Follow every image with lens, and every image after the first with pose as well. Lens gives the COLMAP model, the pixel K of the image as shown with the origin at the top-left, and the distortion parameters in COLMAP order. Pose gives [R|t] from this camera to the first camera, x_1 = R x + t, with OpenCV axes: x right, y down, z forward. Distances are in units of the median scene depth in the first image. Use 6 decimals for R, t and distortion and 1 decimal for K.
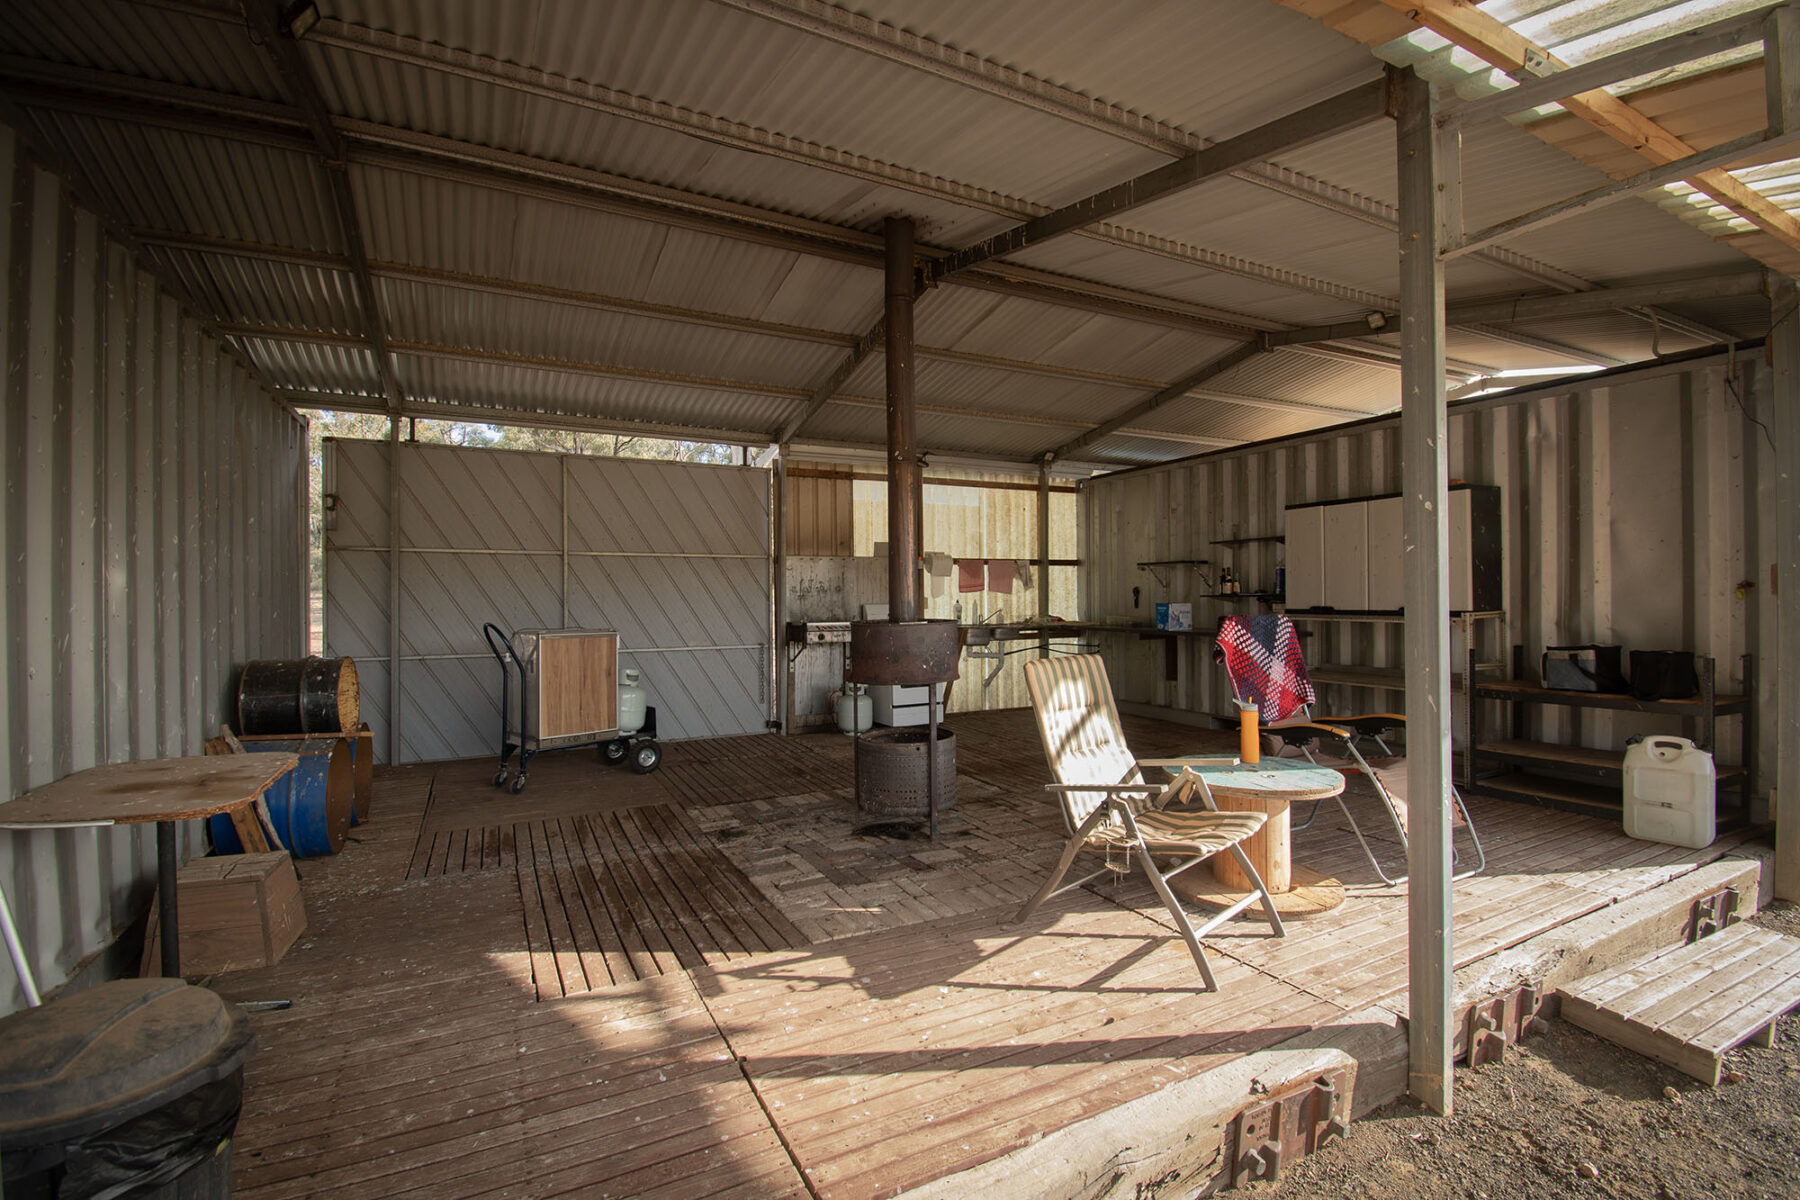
lens RADIAL K [[820.6, 0, 908.6], [0, 820.6, 604.4], [0, 0, 1]] dist [-0.000369, -0.016466]
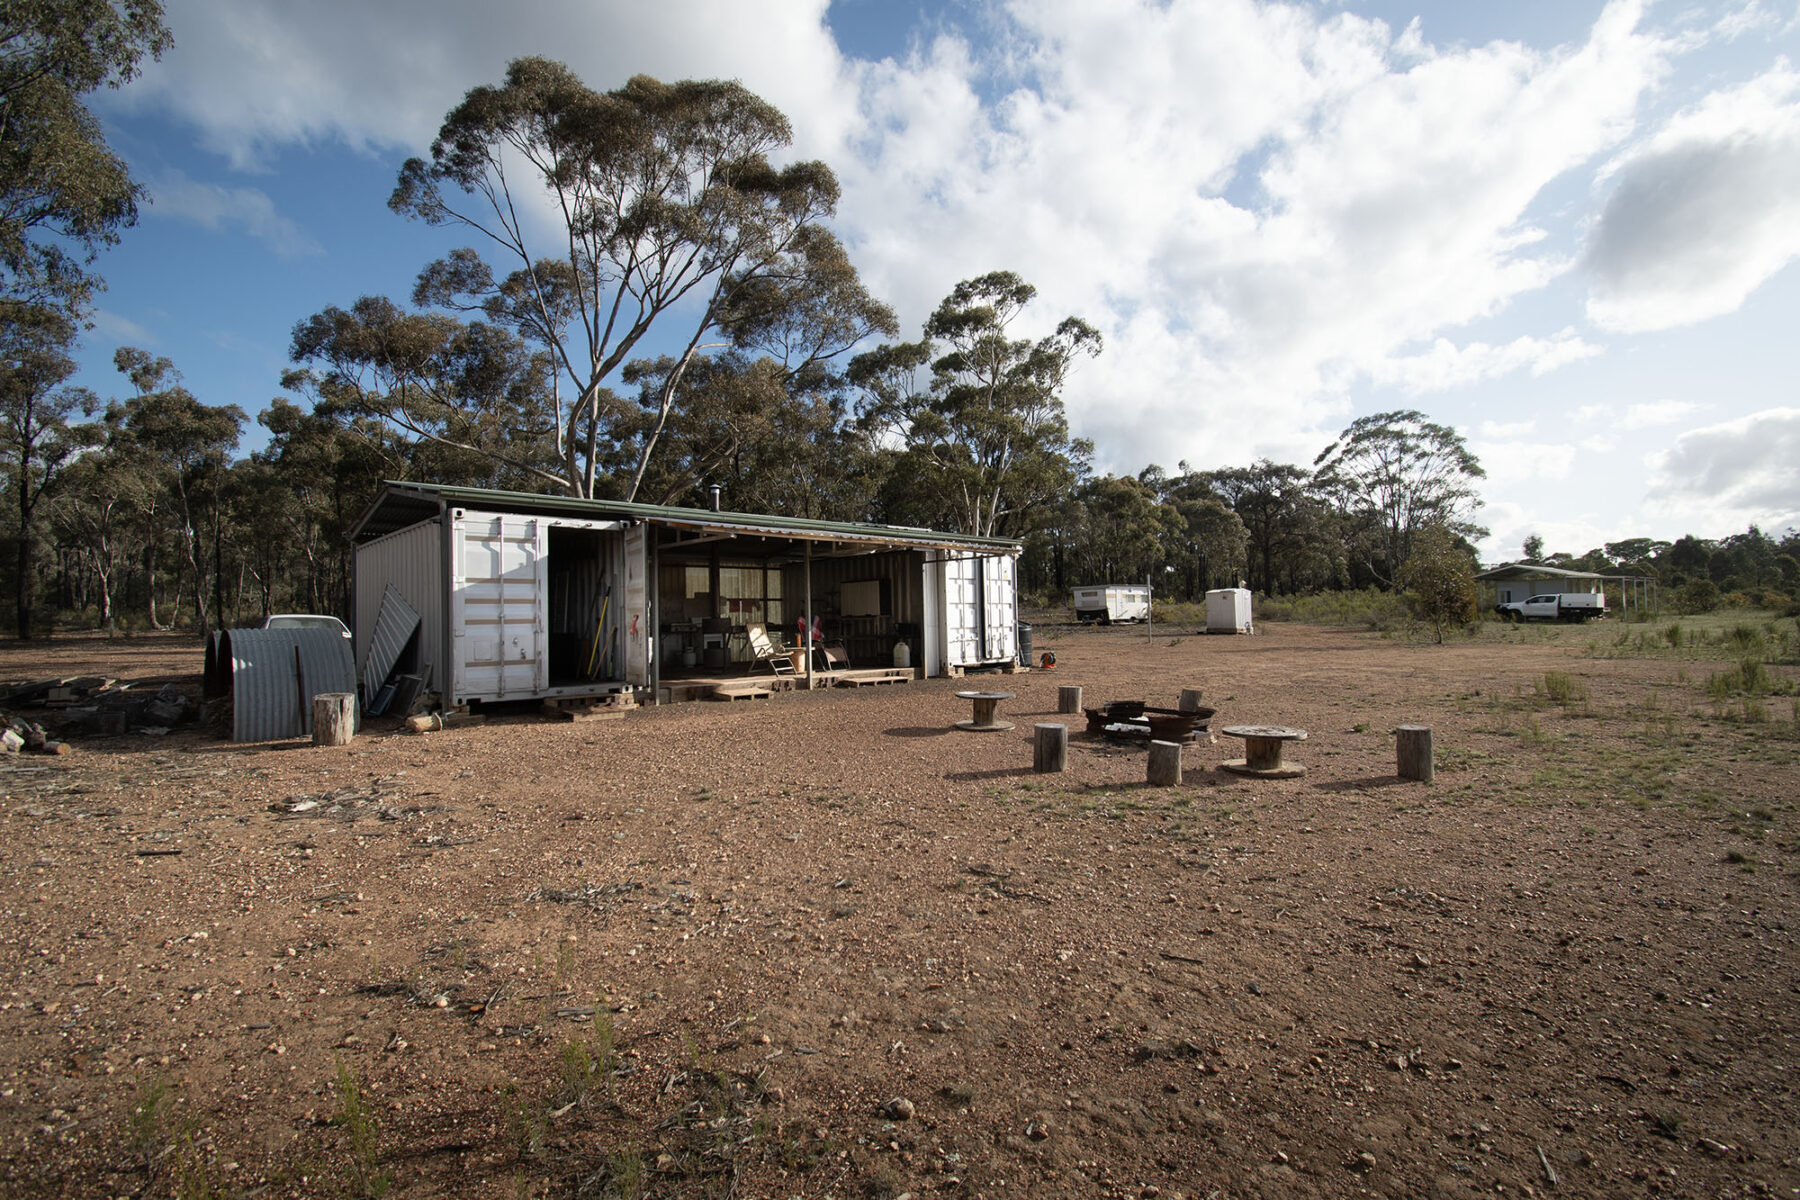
lens RADIAL K [[820.6, 0, 908.6], [0, 820.6, 604.4], [0, 0, 1]] dist [-0.000369, -0.016466]
pose [[0.958553, 0.004021, 0.284888, -0.133117], [0.006272, 0.999360, -0.035207, 0.056255], [-0.284847, 0.035534, 0.957914, -1.622446]]
